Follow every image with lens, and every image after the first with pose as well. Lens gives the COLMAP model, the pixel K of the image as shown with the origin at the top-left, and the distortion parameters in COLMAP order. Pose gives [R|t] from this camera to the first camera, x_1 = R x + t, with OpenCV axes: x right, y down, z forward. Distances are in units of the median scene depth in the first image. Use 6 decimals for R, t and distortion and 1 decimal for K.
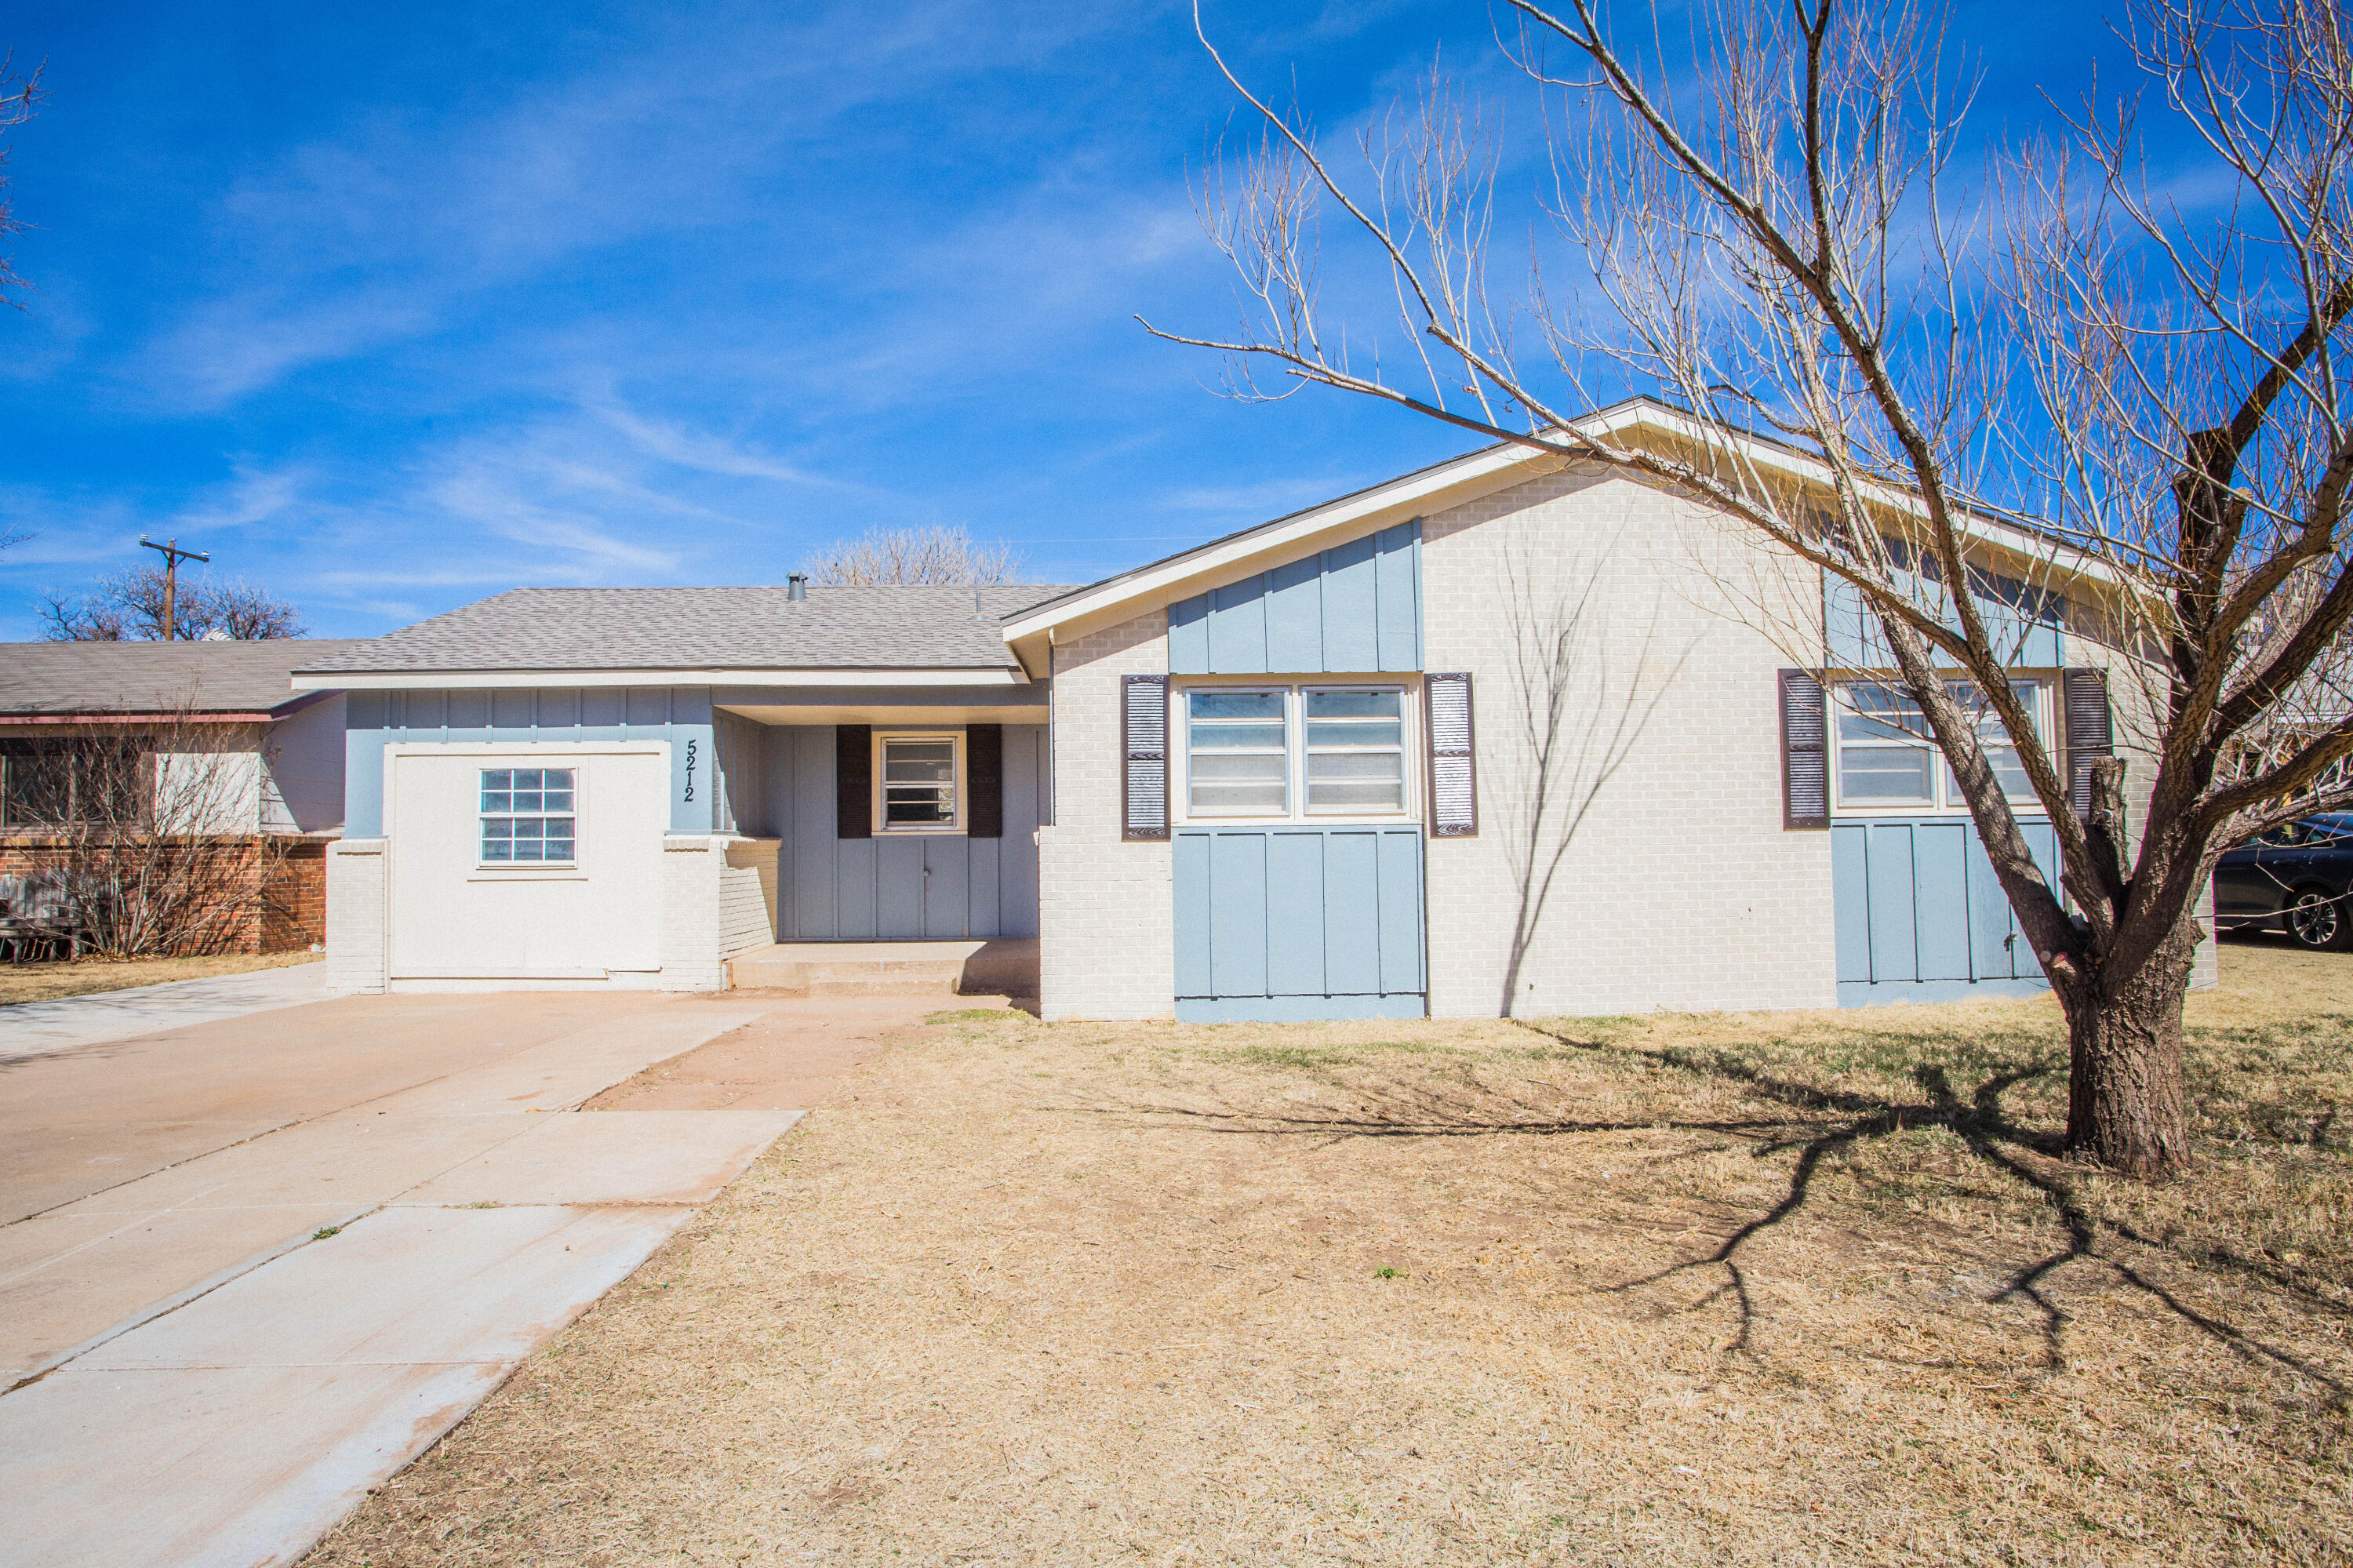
lens RADIAL K [[1439.5, 0, 1172.3], [0, 1439.5, 773.1], [0, 0, 1]] dist [-0.023315, 0.001854]
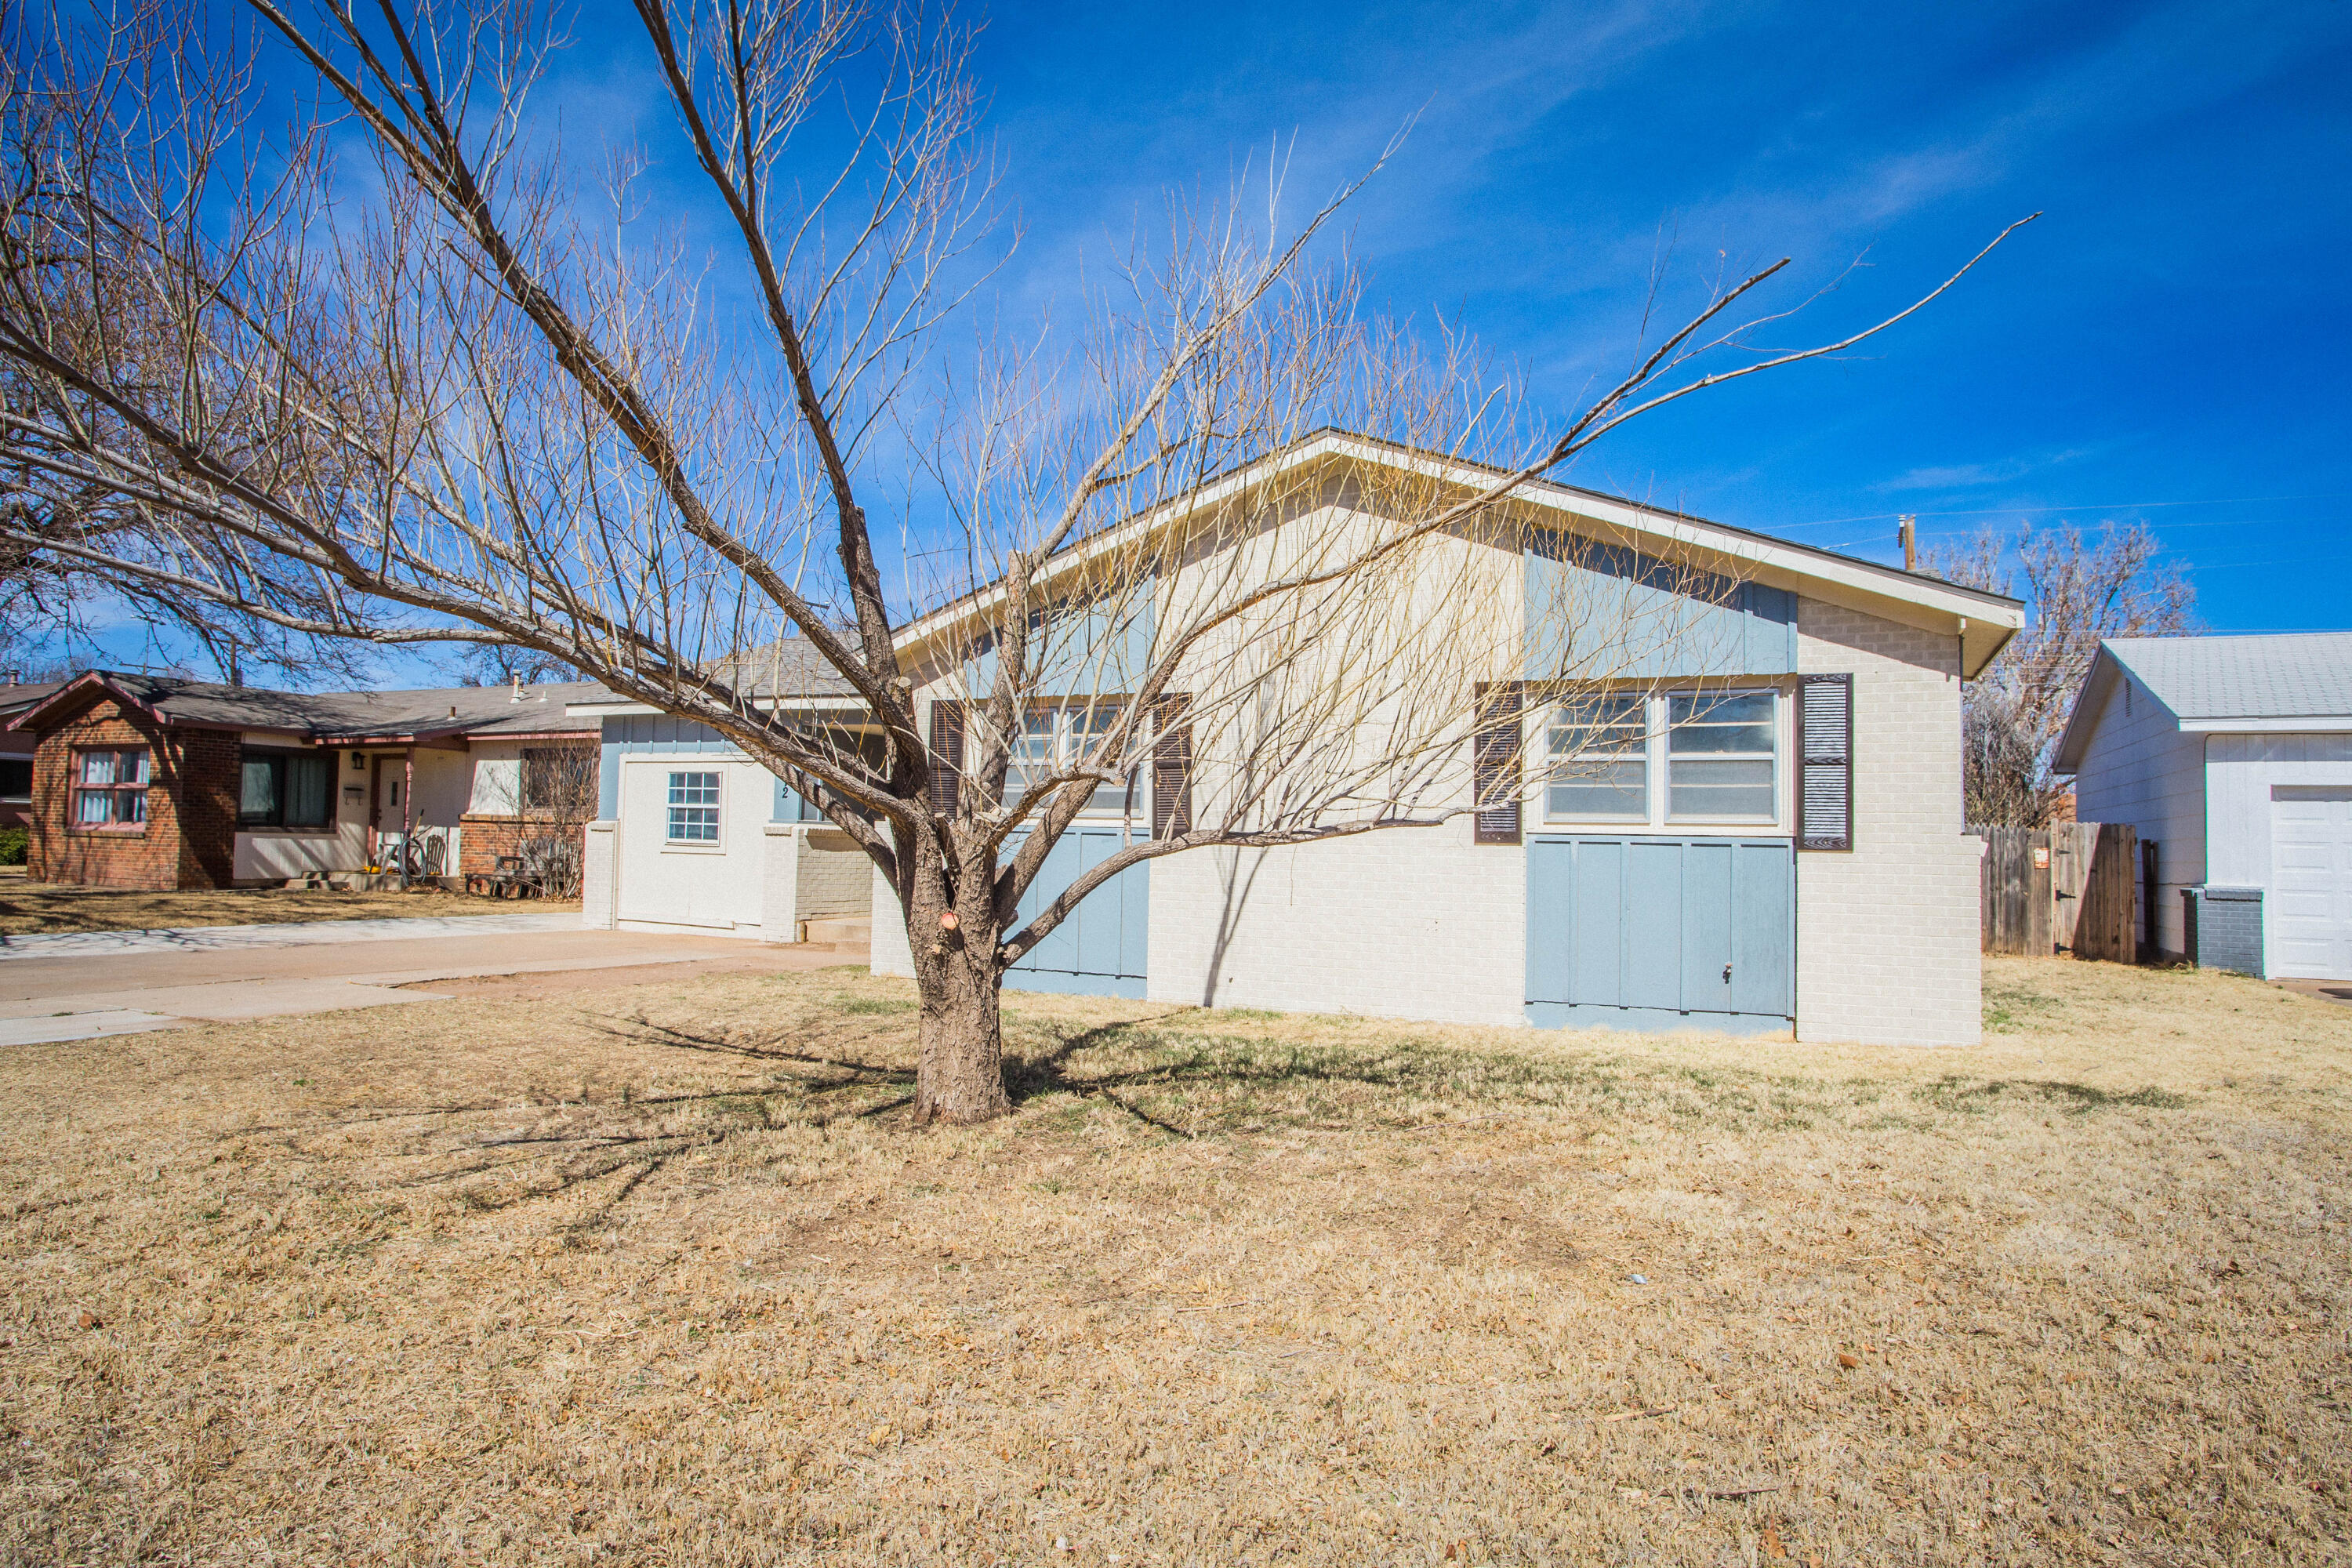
lens RADIAL K [[1426.2, 0, 1178.5], [0, 1426.2, 800.6], [0, 0, 1]] dist [-0.033009, 0.000232]
pose [[0.886306, 0.017418, -0.462772, 0.587922], [-0.009203, 0.999758, 0.020003, -0.007138], [0.463008, -0.013470, 0.886252, 0.020405]]
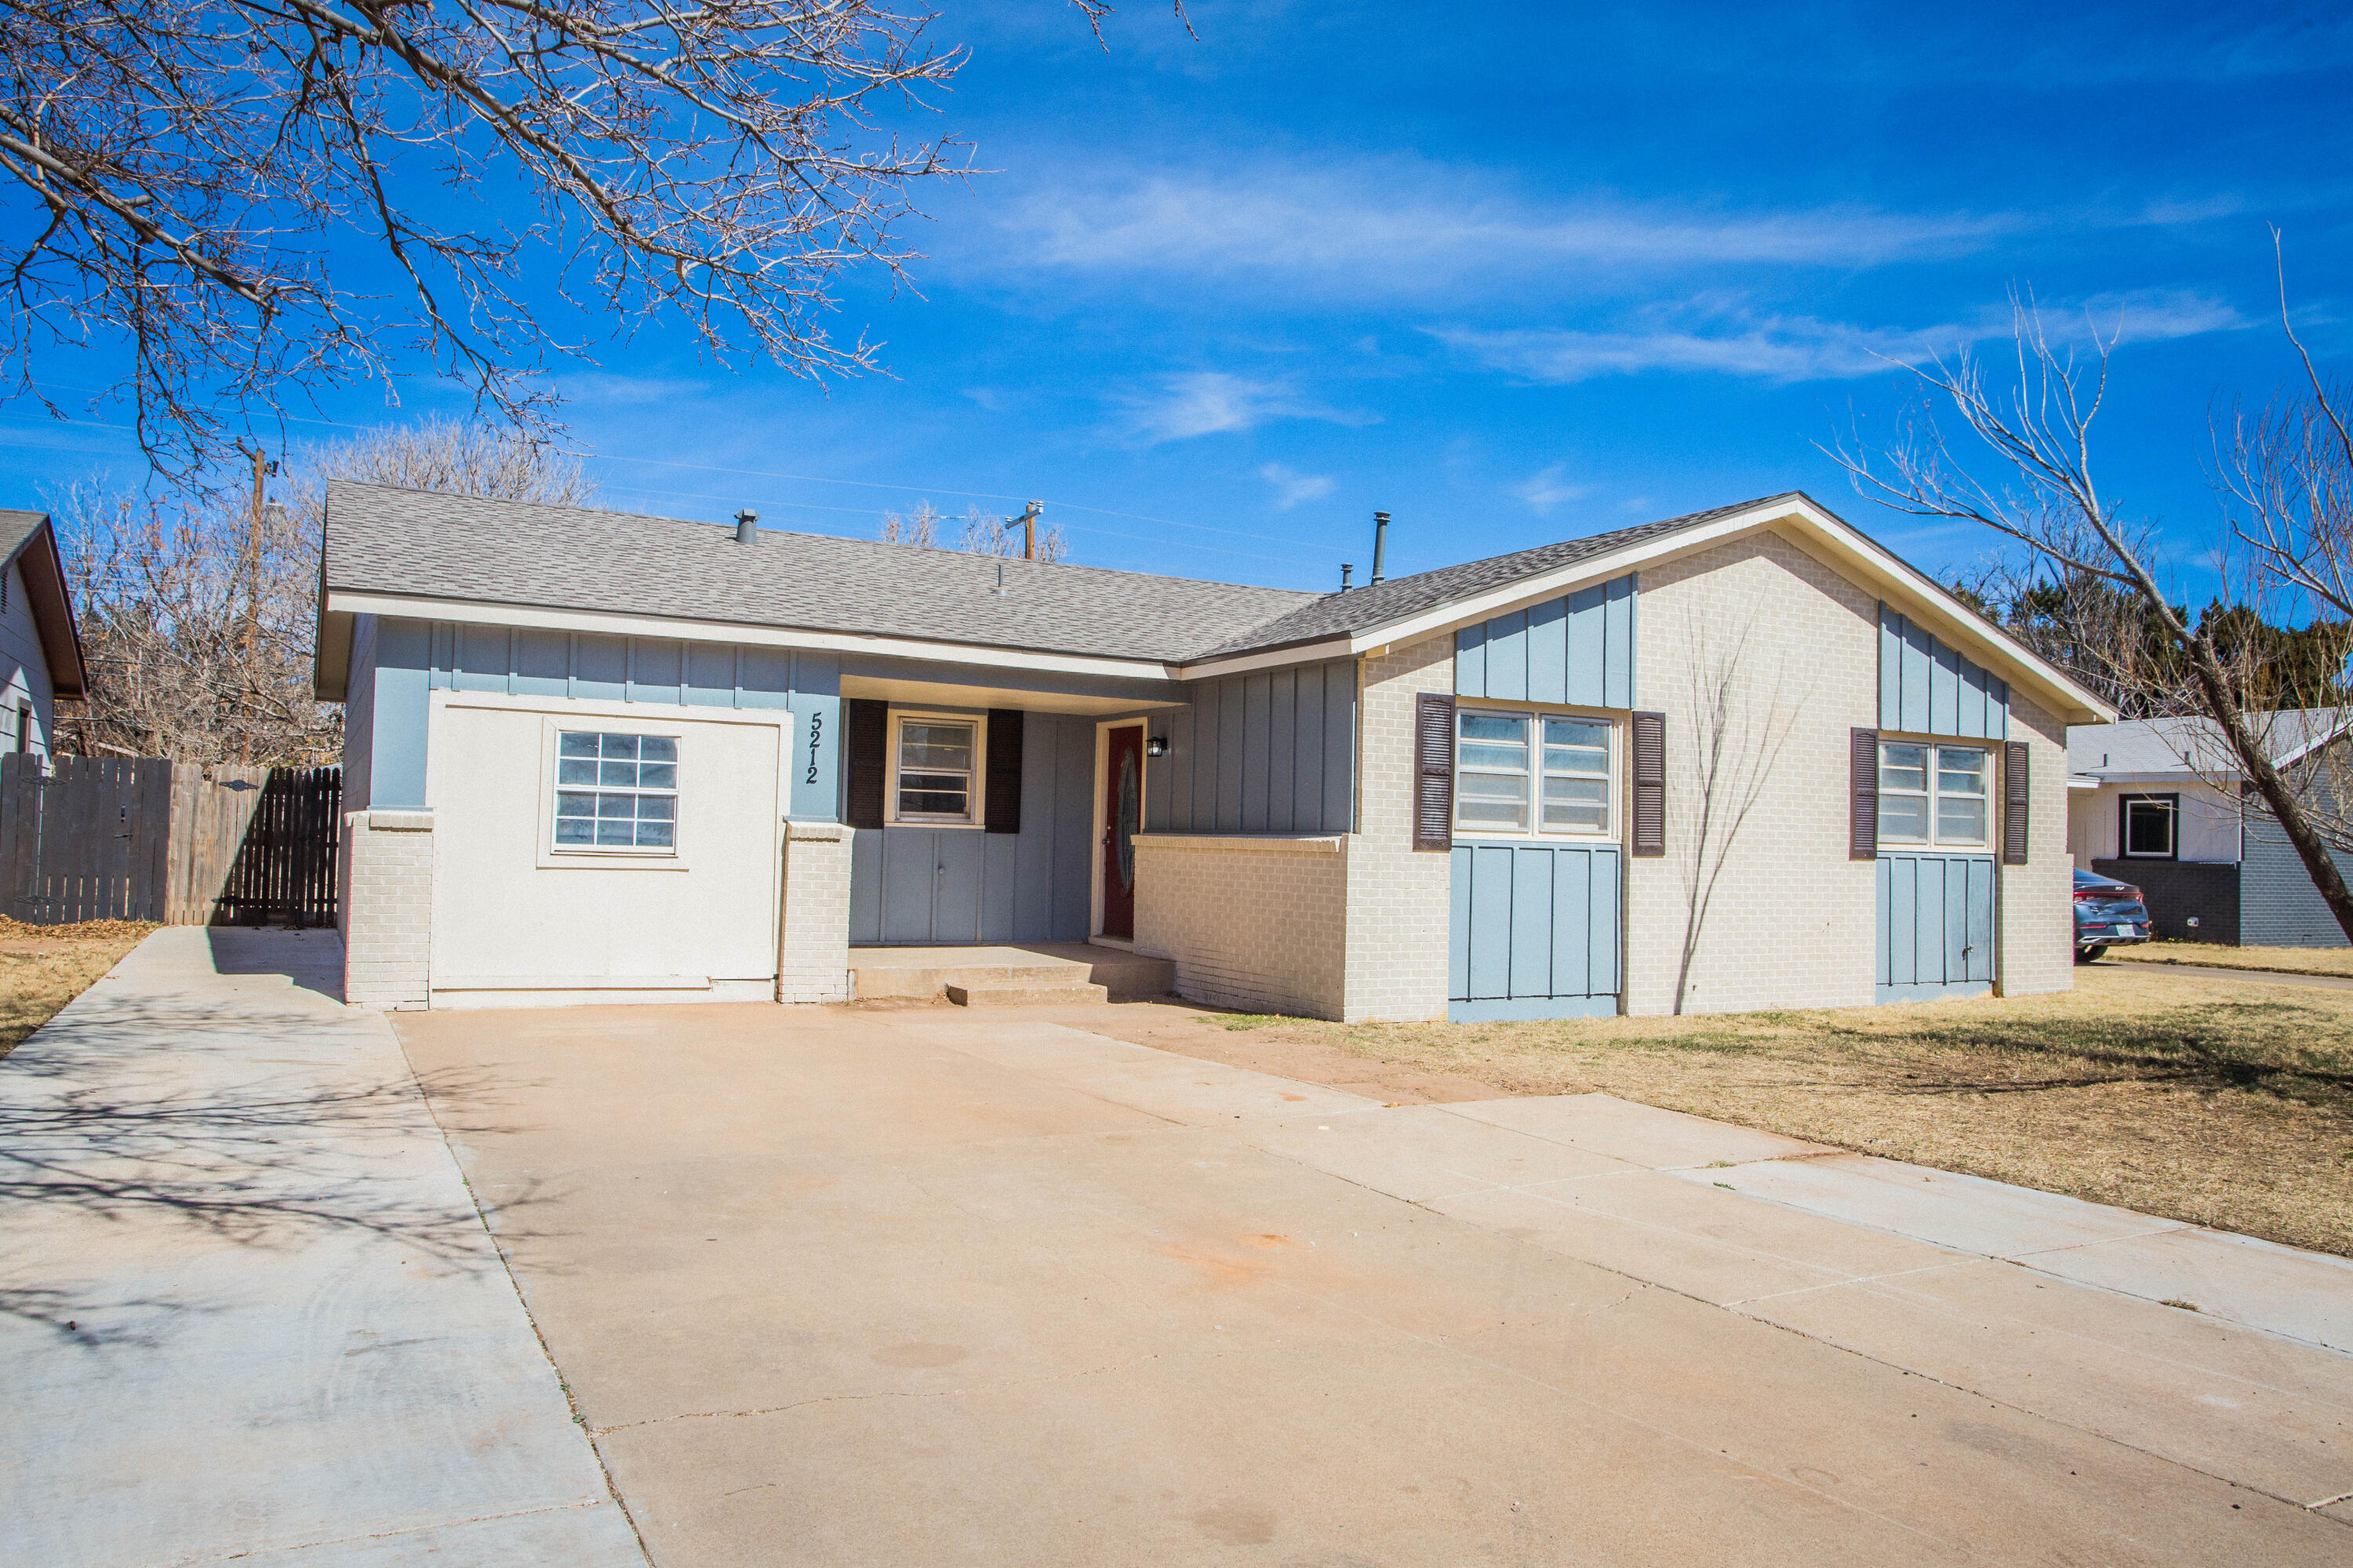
lens RADIAL K [[1703.8, 0, 1179.4], [0, 1703.8, 773.4], [0, 0, 1]] dist [0.001866, -0.000050]
pose [[0.883104, 0.053904, 0.466070, -0.630427], [-0.058788, 0.998262, -0.004065, 0.004948], [-0.465479, -0.023810, 0.884738, -0.013419]]
